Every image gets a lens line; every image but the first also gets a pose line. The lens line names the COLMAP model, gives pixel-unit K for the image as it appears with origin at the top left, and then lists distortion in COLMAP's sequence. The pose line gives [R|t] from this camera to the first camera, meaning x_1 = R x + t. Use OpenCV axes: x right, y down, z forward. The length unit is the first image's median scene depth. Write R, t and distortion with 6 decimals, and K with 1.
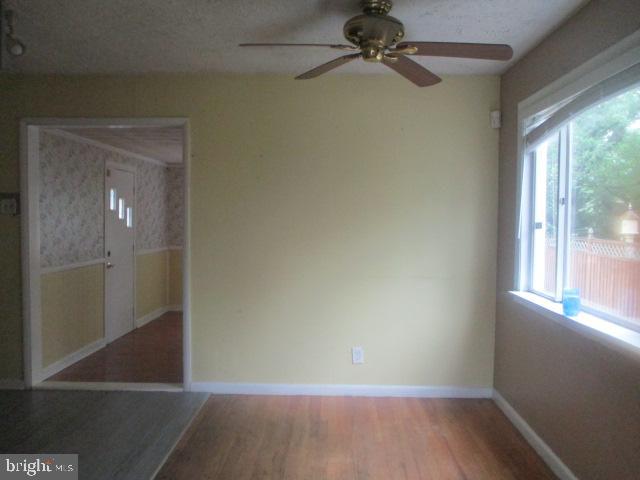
lens RADIAL K [[537.8, 0, 320.0], [0, 537.8, 240.0], [0, 0, 1]] dist [-0.009344, 0.000250]
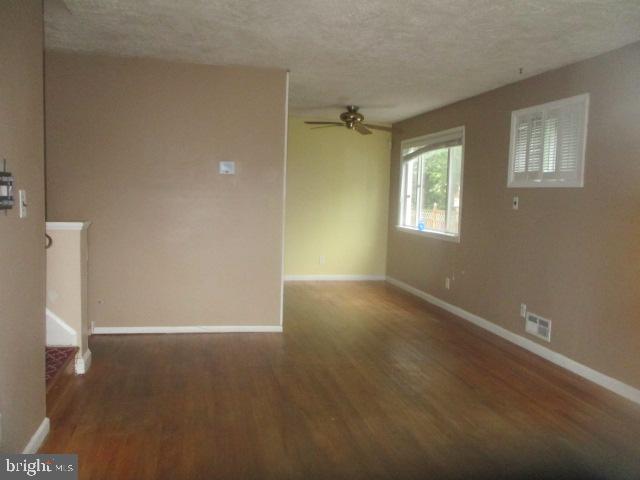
lens RADIAL K [[537.8, 0, 320.0], [0, 537.8, 240.0], [0, 0, 1]] dist [-0.009344, 0.000250]
pose [[0.969490, 0.002896, 0.245112, -0.493237], [-0.013963, 0.998959, 0.043428, 0.060878], [-0.244731, -0.045526, 0.968522, -1.074666]]
